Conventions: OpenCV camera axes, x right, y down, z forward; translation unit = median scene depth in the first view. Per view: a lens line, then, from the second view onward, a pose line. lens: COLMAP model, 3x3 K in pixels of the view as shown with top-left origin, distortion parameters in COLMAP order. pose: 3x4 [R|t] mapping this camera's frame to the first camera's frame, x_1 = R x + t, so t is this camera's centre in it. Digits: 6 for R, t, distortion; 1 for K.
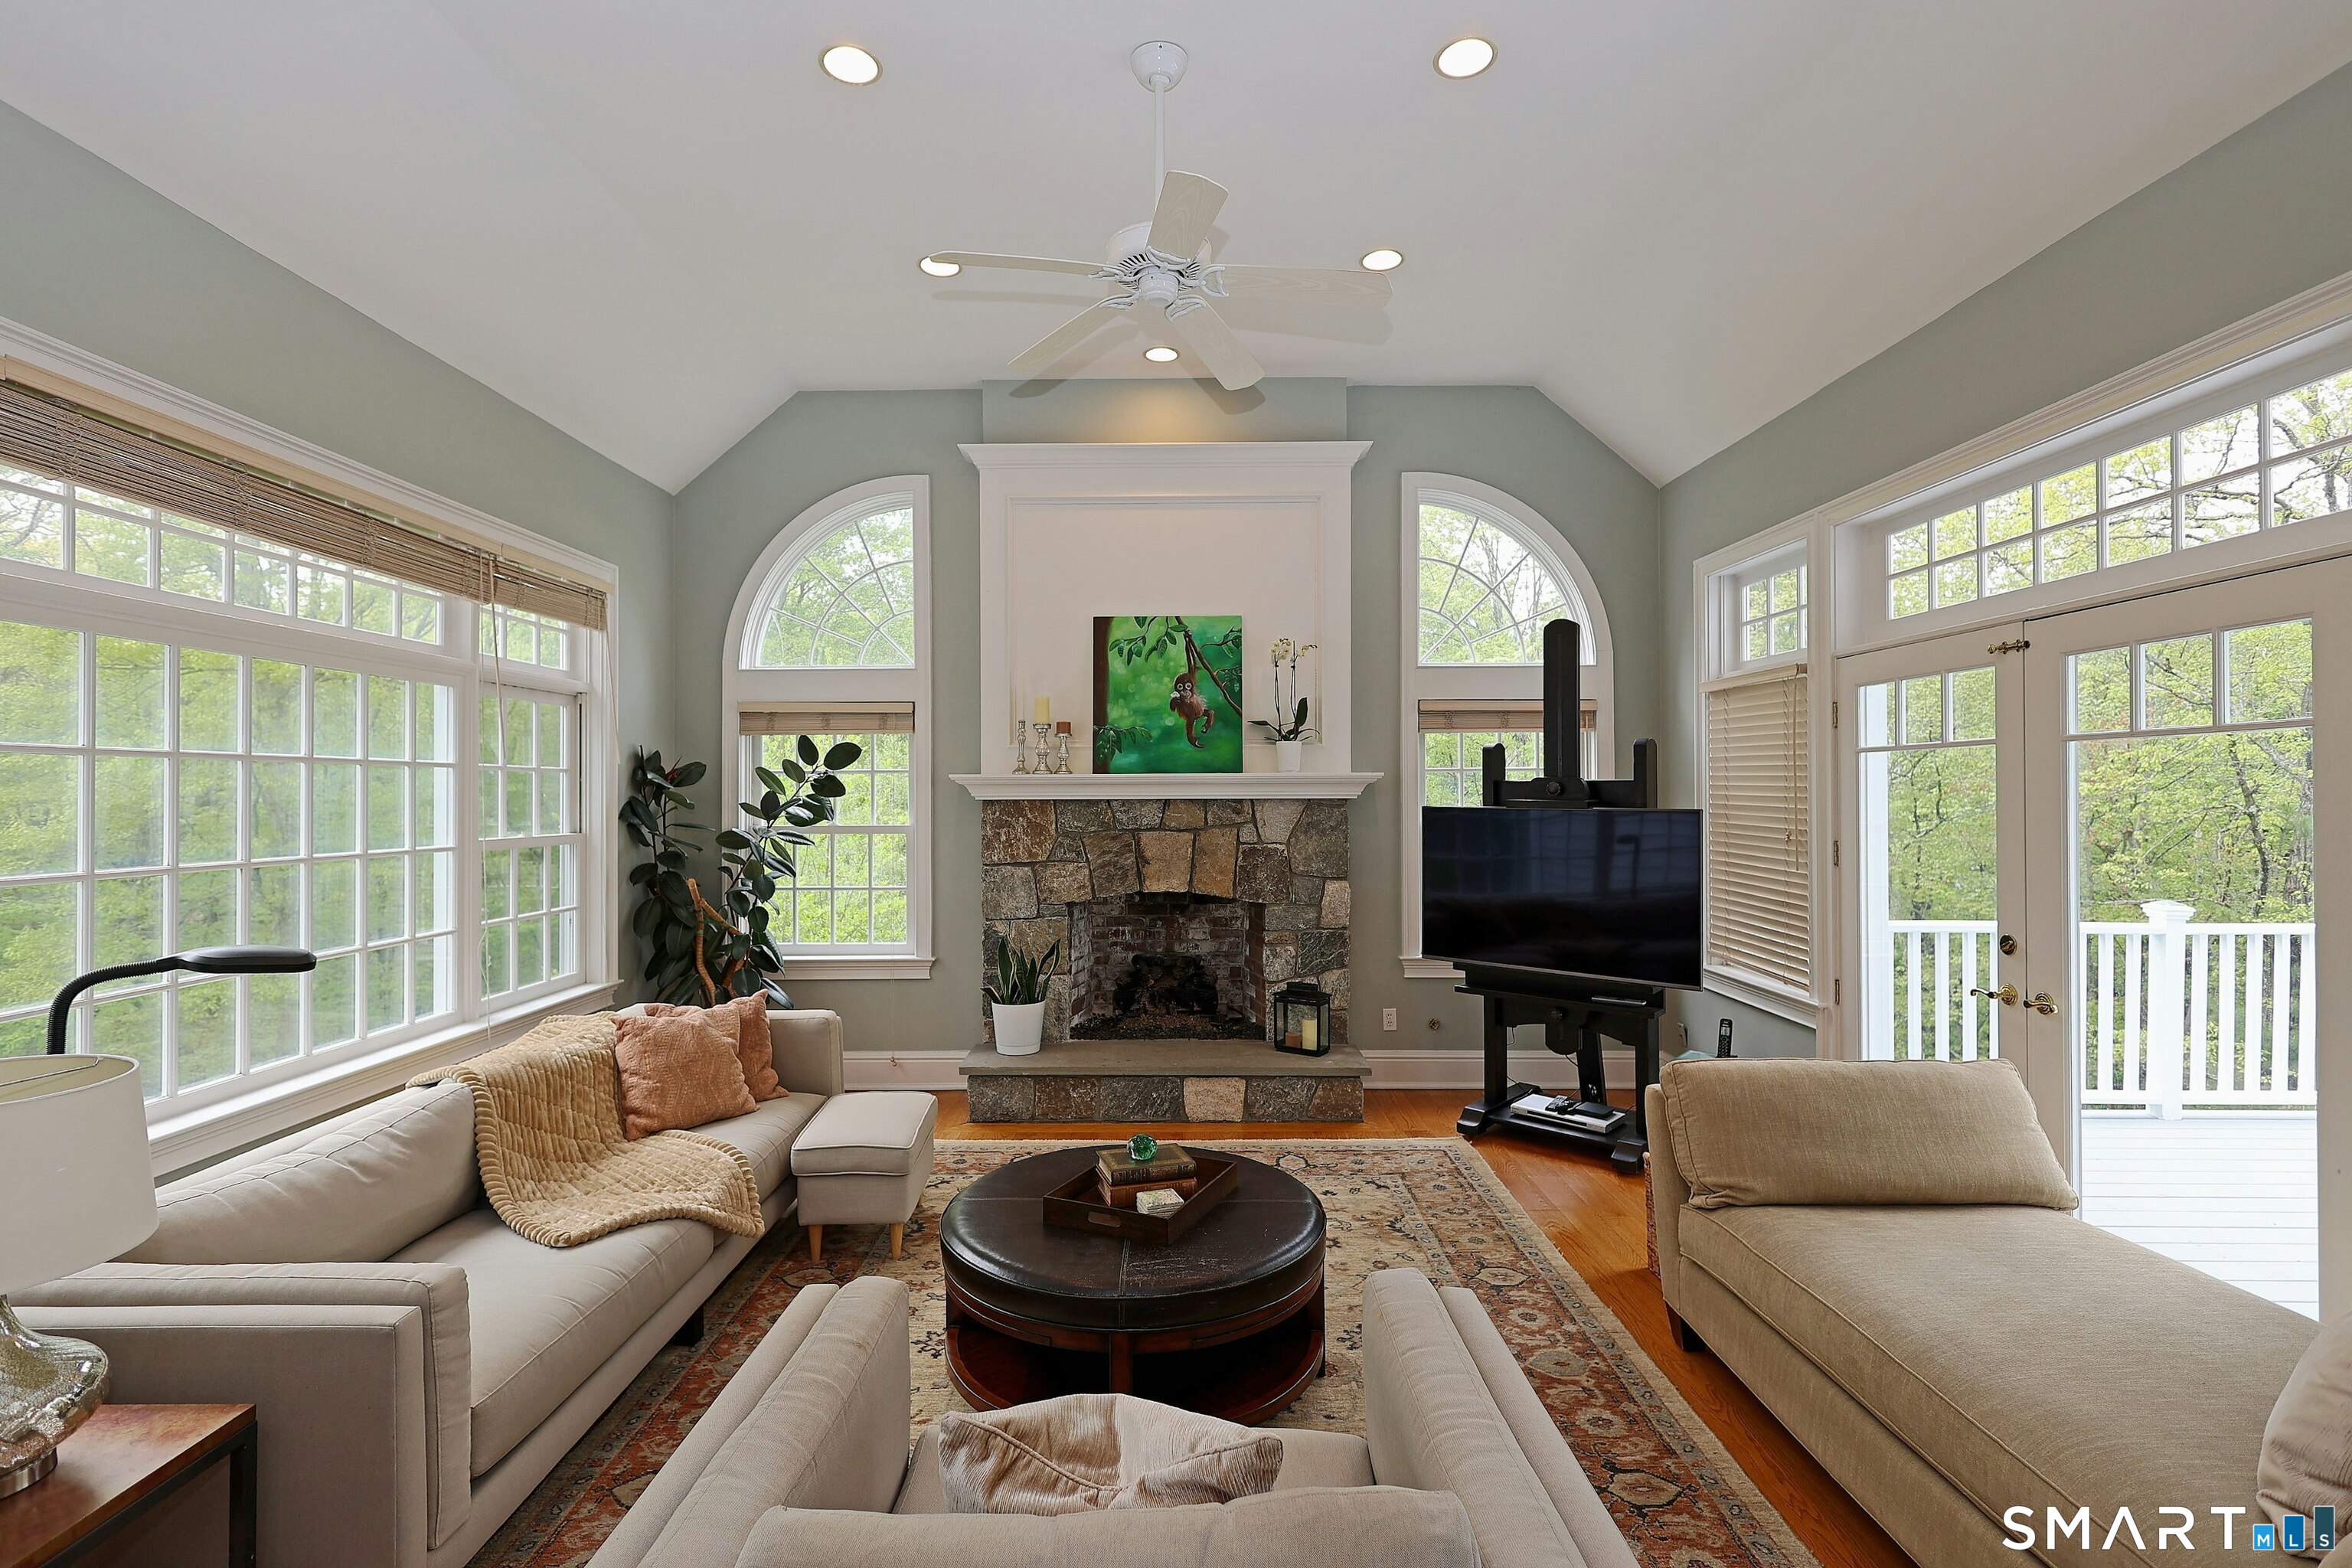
lens RADIAL K [[1088.5, 0, 1161.9], [0, 1088.5, 788.4], [0, 0, 1]] dist [0.000178, -0.000410]
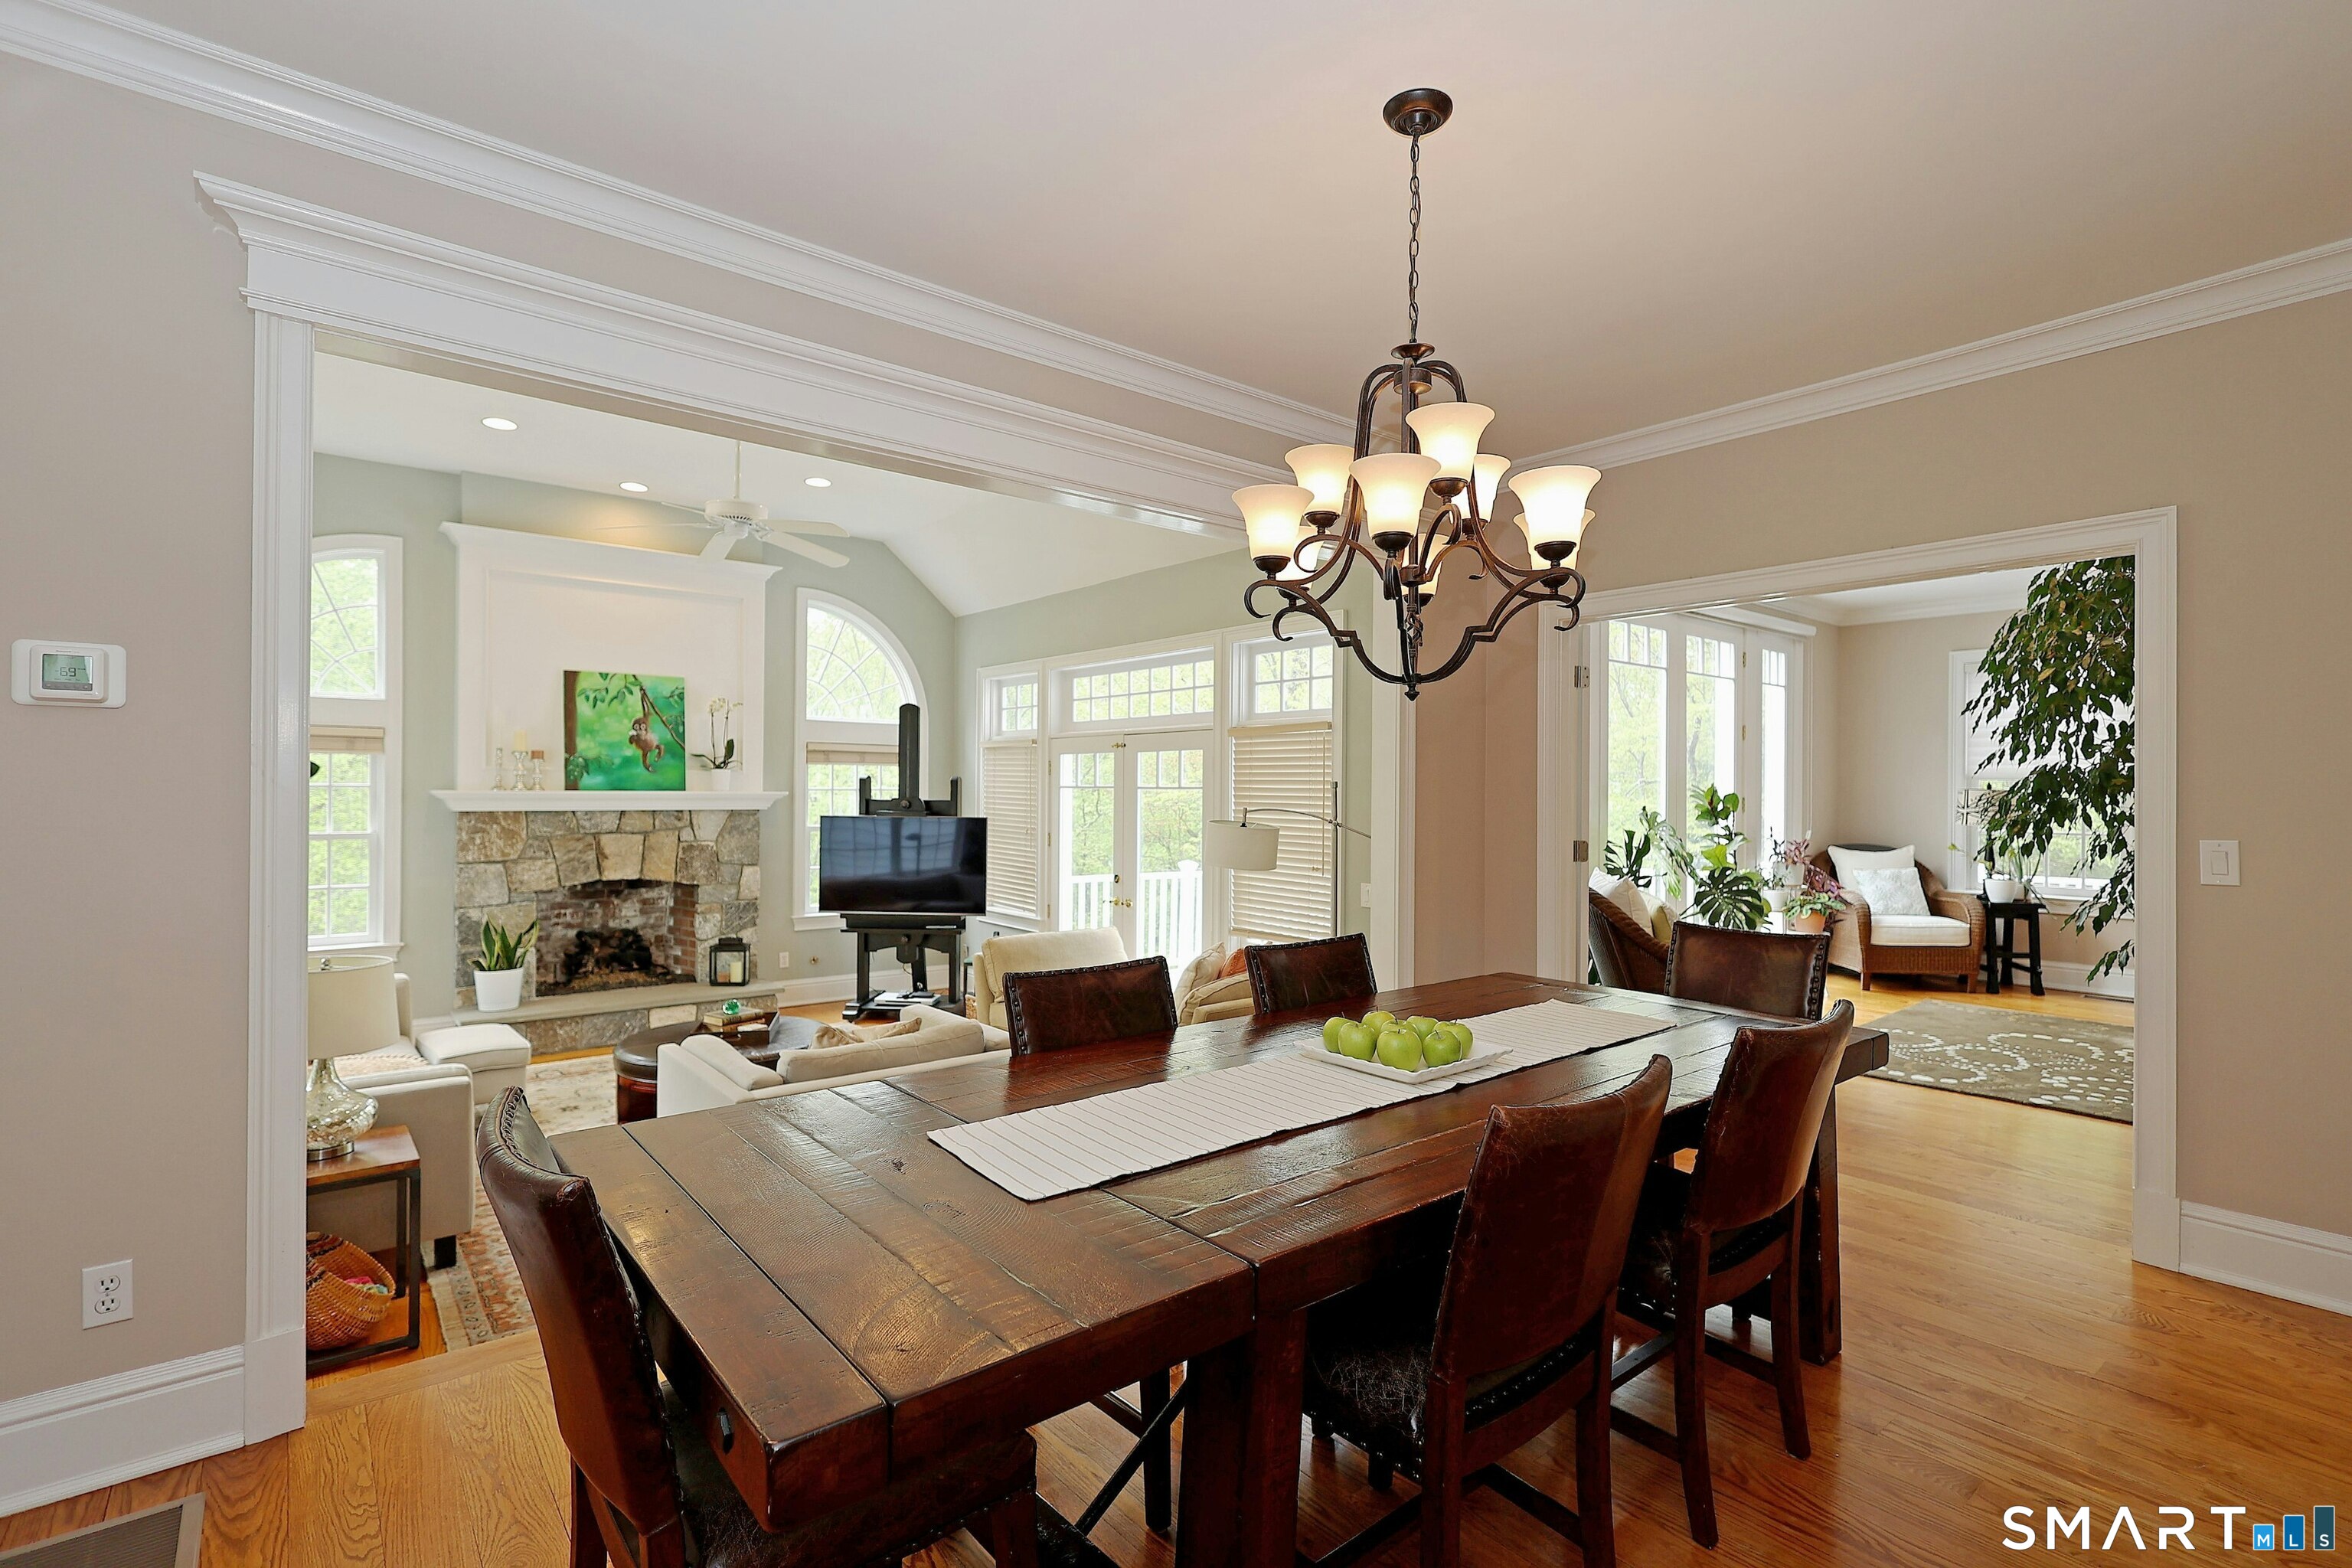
lens RADIAL K [[1088.5, 0, 1184.2], [0, 1088.5, 790.8], [0, 0, 1]] dist [0.000178, -0.000410]
pose [[0.766037, 0.008578, 0.642739, -0.333584], [-0.012950, 0.999914, 0.002089, -0.025801], [-0.642666, -0.009923, 0.766082, -0.480970]]
